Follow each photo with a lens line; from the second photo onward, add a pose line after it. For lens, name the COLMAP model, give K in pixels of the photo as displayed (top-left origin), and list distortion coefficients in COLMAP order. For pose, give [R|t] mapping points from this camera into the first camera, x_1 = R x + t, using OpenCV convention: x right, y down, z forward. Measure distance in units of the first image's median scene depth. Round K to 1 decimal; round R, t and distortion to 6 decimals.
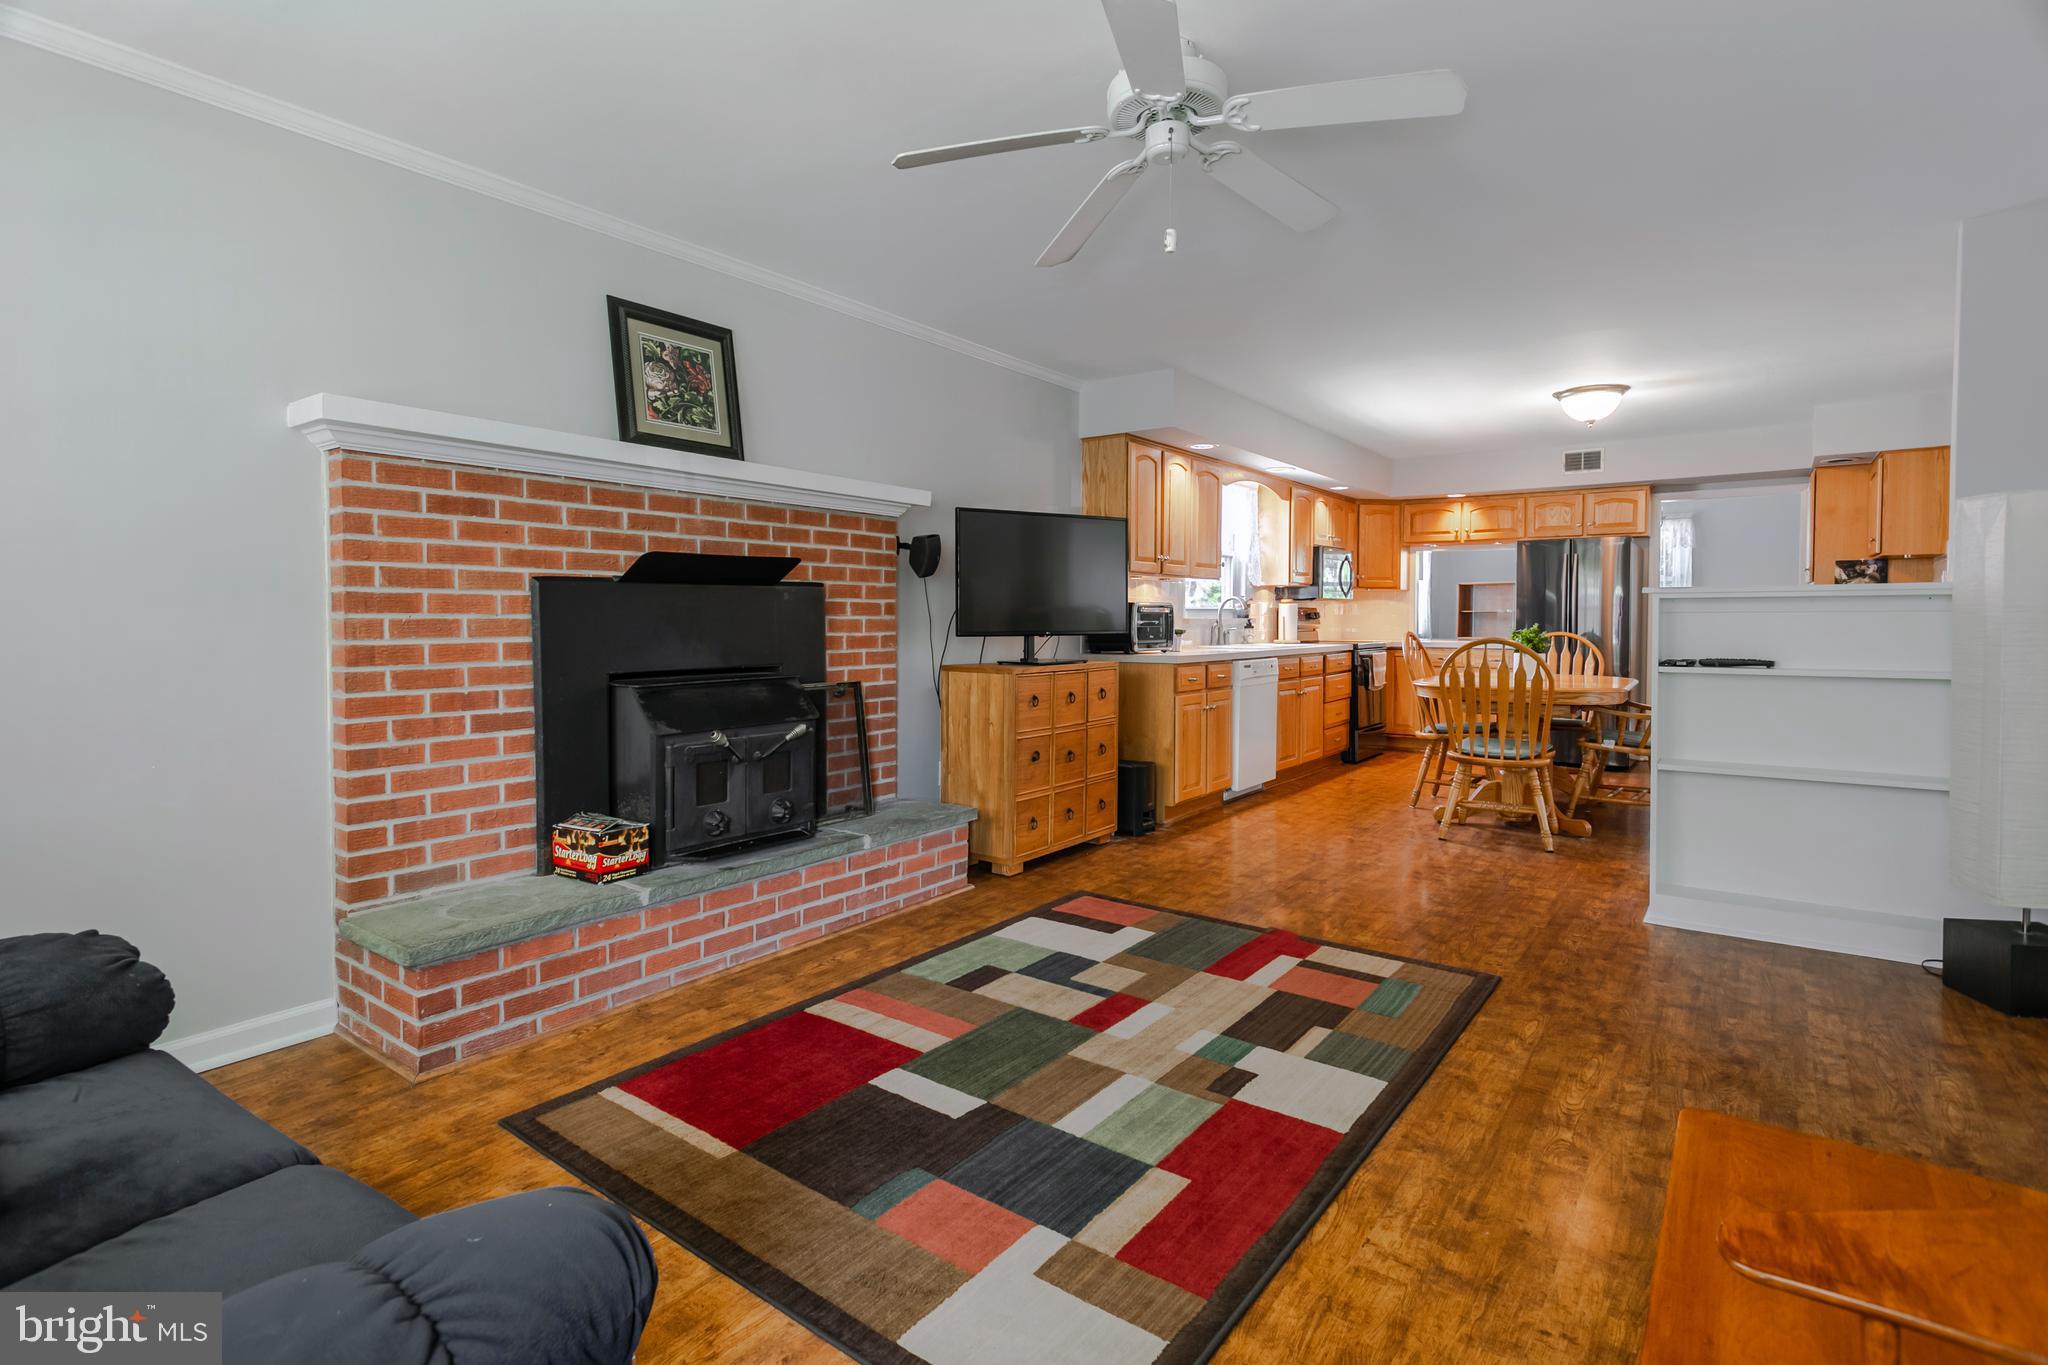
lens RADIAL K [[1003.1, 0, 959.5], [0, 1003.1, 631.7], [0, 0, 1]] dist [0.007837, 0.003191]
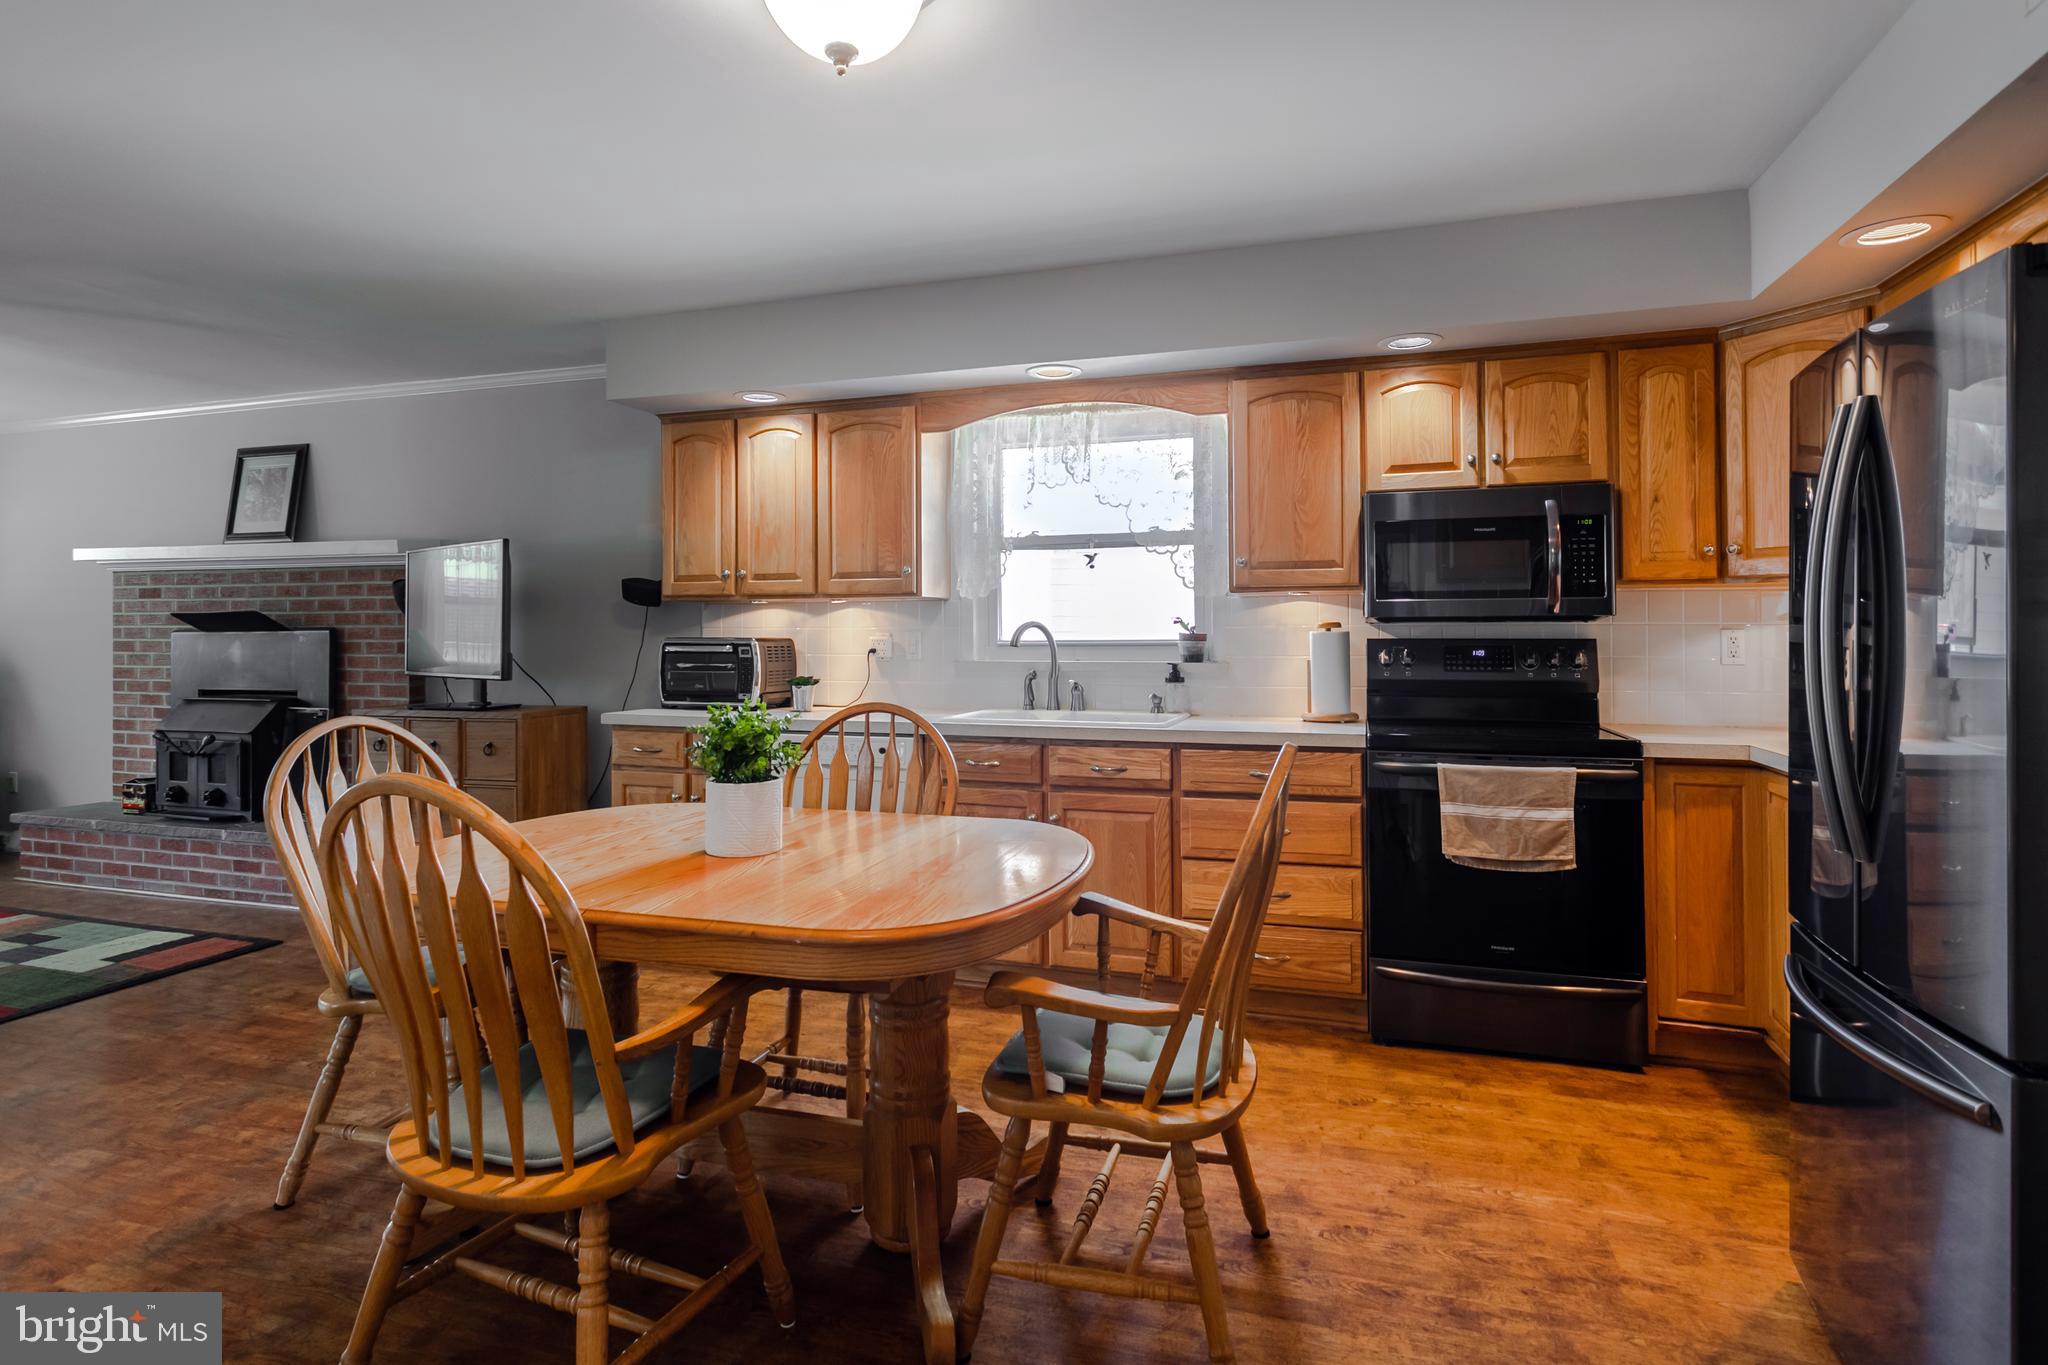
lens RADIAL K [[1003.1, 0, 1003.1], [0, 1003.1, 629.2], [0, 0, 1]] dist [0.007837, 0.003191]
pose [[0.349826, -0.004674, -0.936803, 1.543101], [-0.011048, 0.999897, -0.009114, -0.051904], [0.936750, 0.013538, 0.349738, 1.572864]]
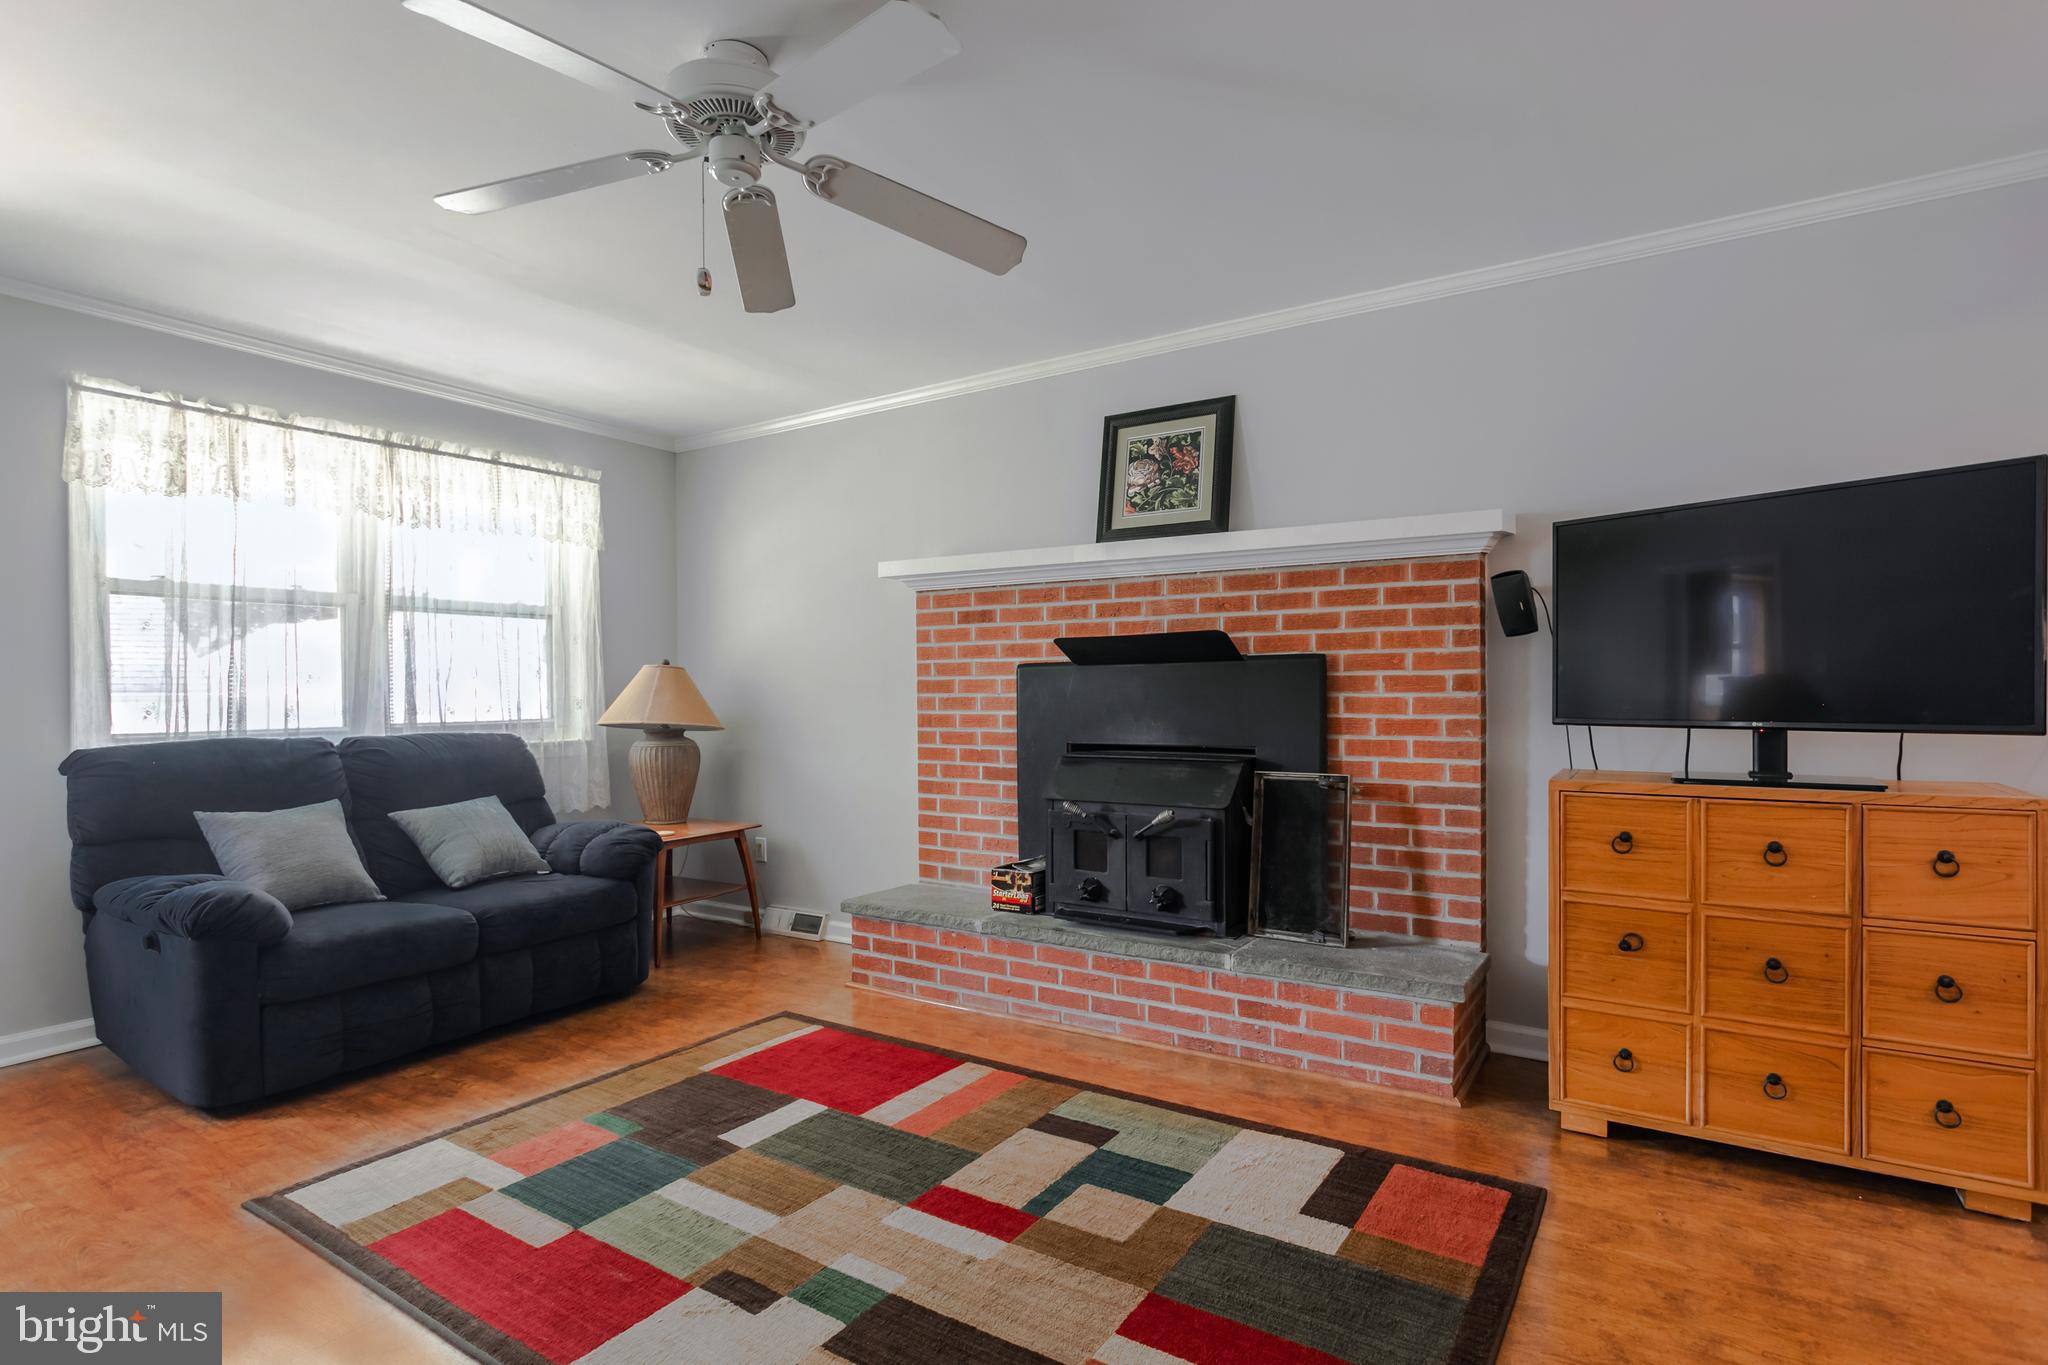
lens RADIAL K [[1003.1, 0, 1108.5], [0, 1003.1, 690.6], [0, 0, 1]] dist [0.007837, 0.003191]
pose [[0.142431, -0.000964, -0.989804, 0.783628], [-0.009634, 0.999951, -0.002360, -0.016963], [0.989758, 0.009872, 0.142415, 0.834723]]
